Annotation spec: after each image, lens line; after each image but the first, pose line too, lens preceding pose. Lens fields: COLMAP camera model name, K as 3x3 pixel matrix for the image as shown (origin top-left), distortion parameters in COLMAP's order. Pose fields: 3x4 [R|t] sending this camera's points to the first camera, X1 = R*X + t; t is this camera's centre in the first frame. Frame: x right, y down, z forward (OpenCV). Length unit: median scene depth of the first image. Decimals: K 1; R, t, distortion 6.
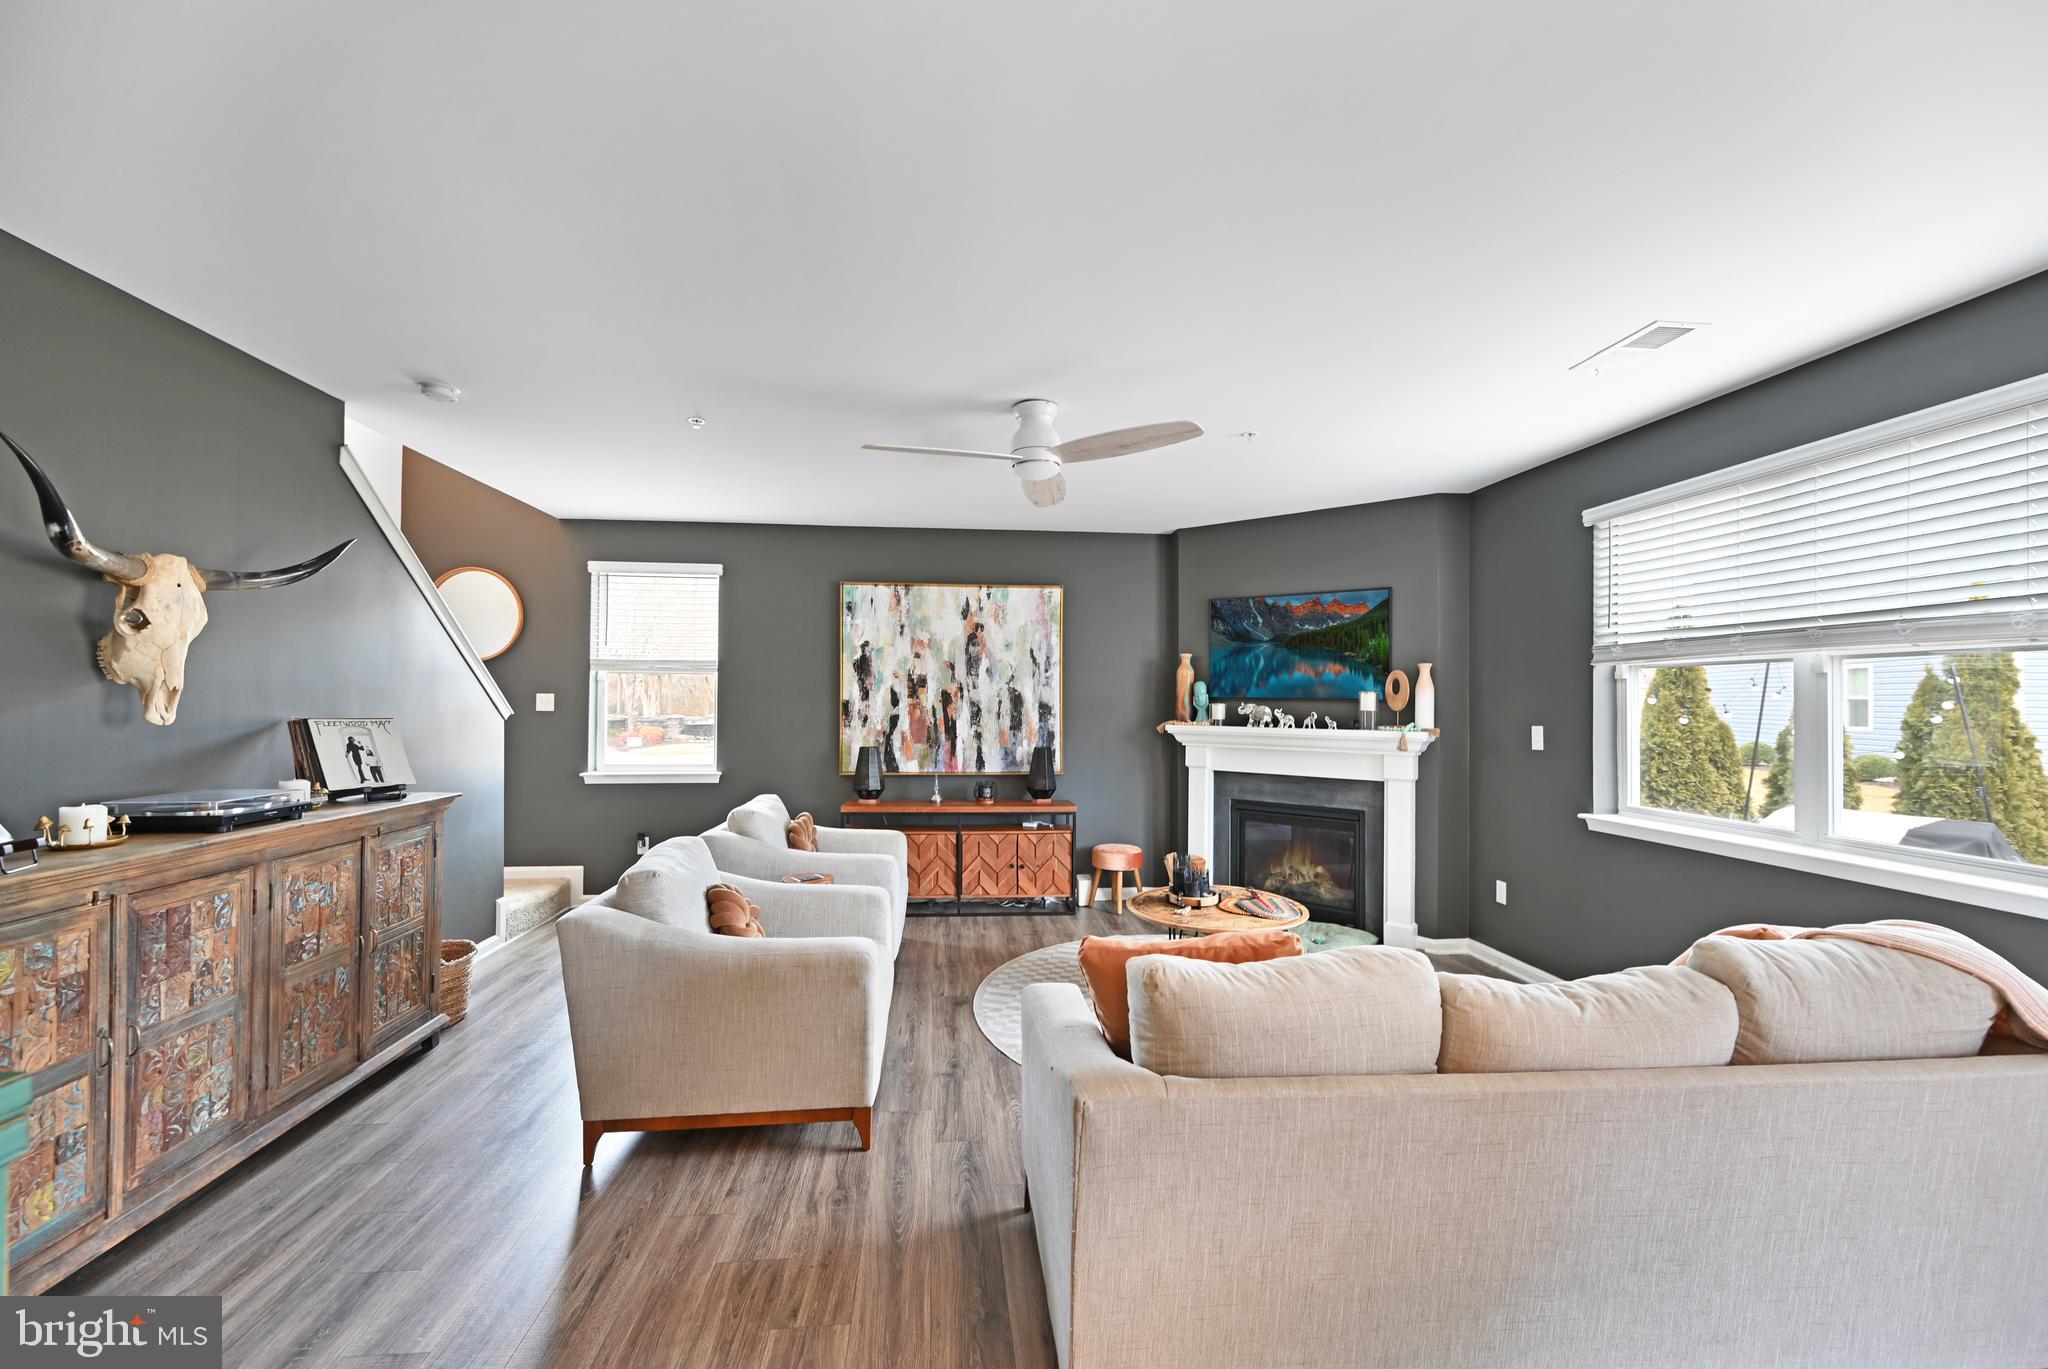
lens RADIAL K [[769.5, 0, 1013.9], [0, 769.5, 684.5], [0, 0, 1]] dist [-0.000727, -0.000120]
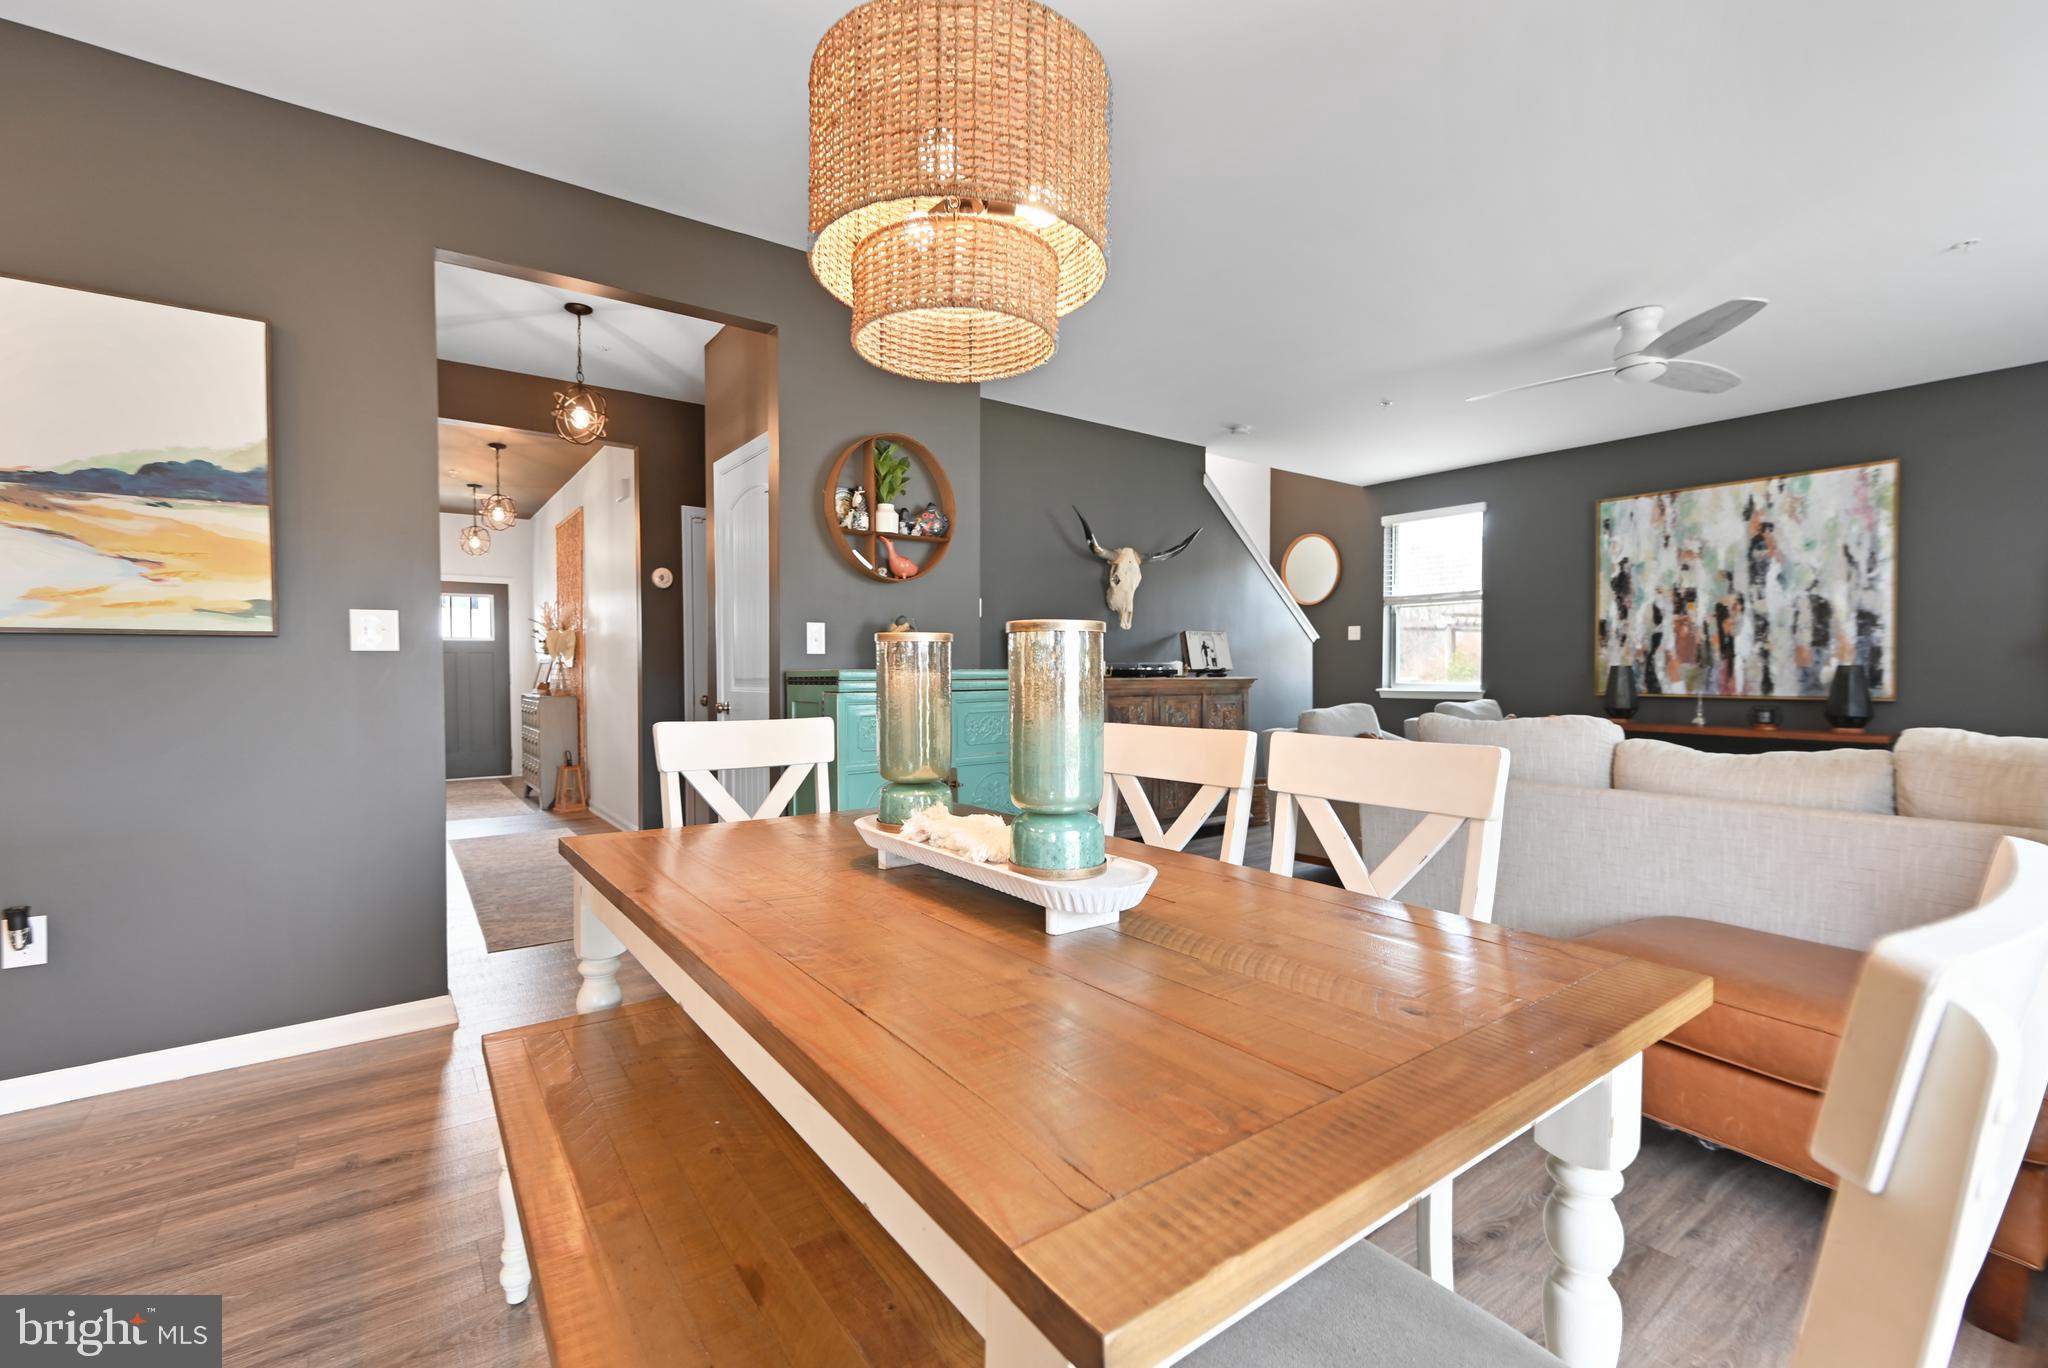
lens RADIAL K [[891.8, 0, 1034.0], [0, 891.8, 677.5], [0, 0, 1]] dist [-0.007017, 0.000110]
pose [[0.505477, 0.006652, -0.862814, 0.414831], [0.016209, 0.999721, 0.017203, 0.065870], [0.862688, -0.022681, 0.505228, -0.216104]]
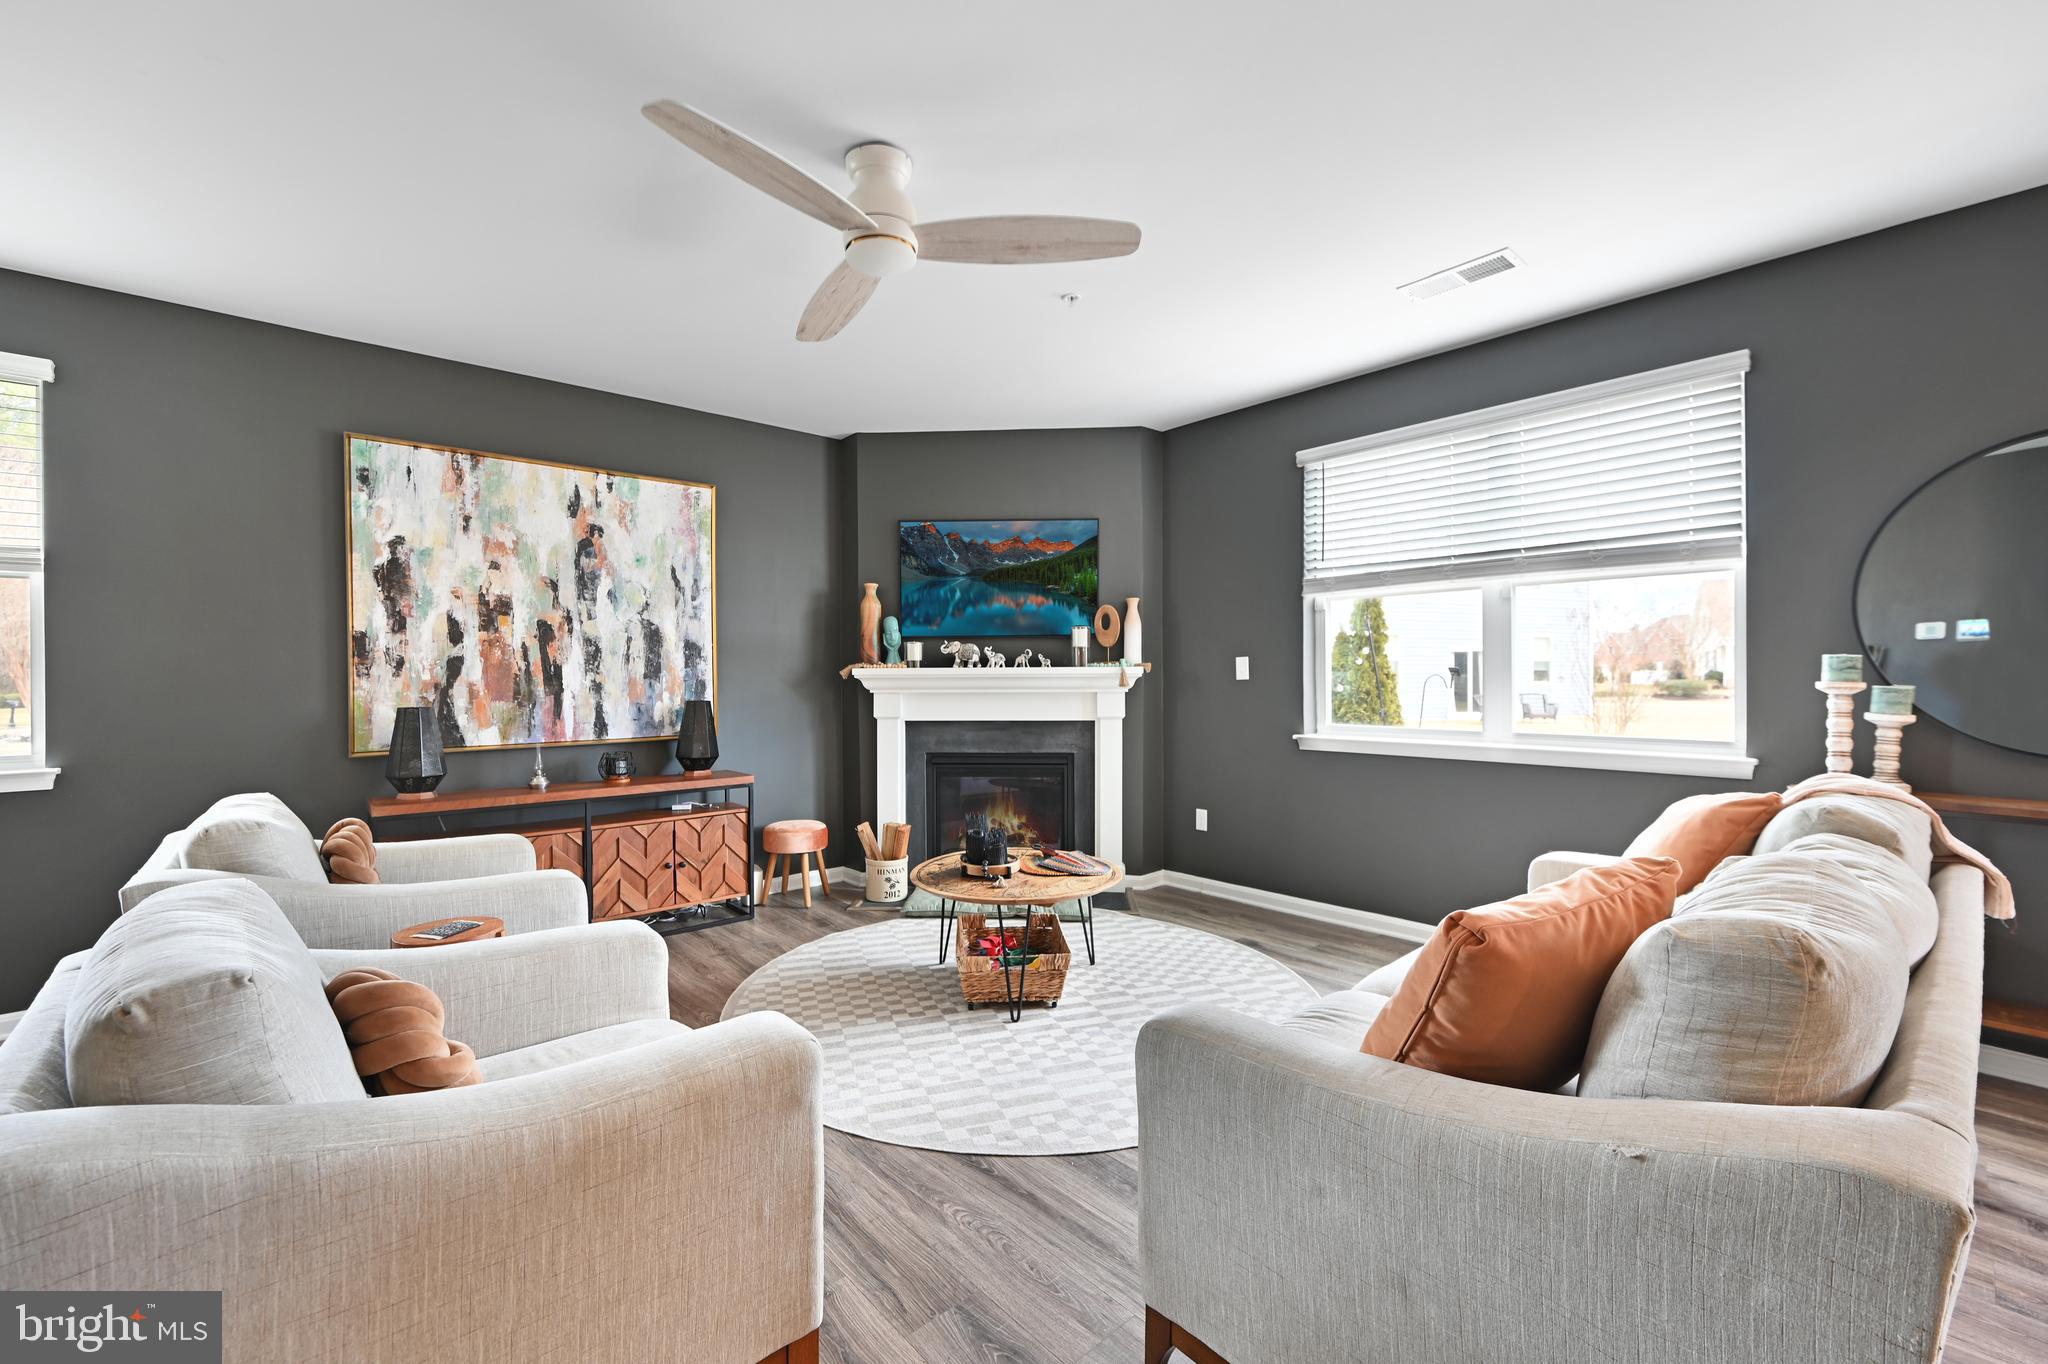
lens RADIAL K [[795.4, 0, 942.5], [0, 795.4, 678.0], [0, 0, 1]] dist [-0.000895, 0.000060]
pose [[0.828770, -0.010758, 0.559486, -0.197507], [-0.000931, 0.999787, 0.020603, 0.045047], [-0.559589, -0.017596, 0.828583, 0.243277]]
